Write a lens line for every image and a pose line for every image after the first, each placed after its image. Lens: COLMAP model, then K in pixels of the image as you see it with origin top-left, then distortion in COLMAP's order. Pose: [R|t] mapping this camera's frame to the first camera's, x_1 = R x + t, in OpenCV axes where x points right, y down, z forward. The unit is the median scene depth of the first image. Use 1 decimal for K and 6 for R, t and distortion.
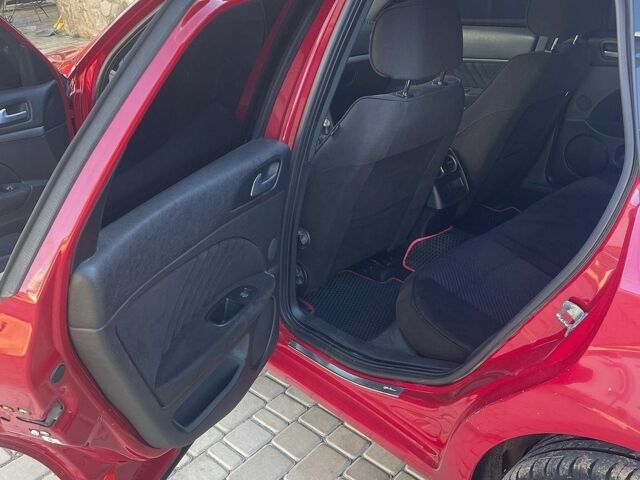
lens RADIAL K [[700.4, 0, 320.0], [0, 700.4, 240.0], [0, 0, 1]] dist [0.111244, -0.023388]
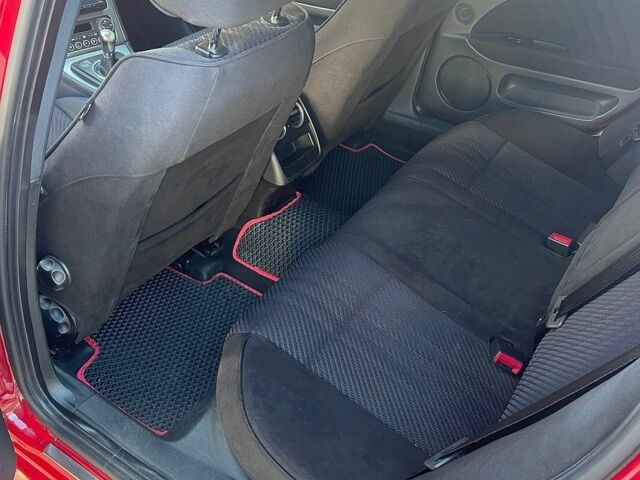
lens RADIAL K [[700.4, 0, 320.0], [0, 700.4, 240.0], [0, 0, 1]] dist [0.111244, -0.023388]
pose [[0.975381, -0.059327, 0.212394, 0.055575], [0.017672, 0.981063, 0.192881, -0.120302], [-0.219815, -0.184379, 0.957959, 0.310871]]
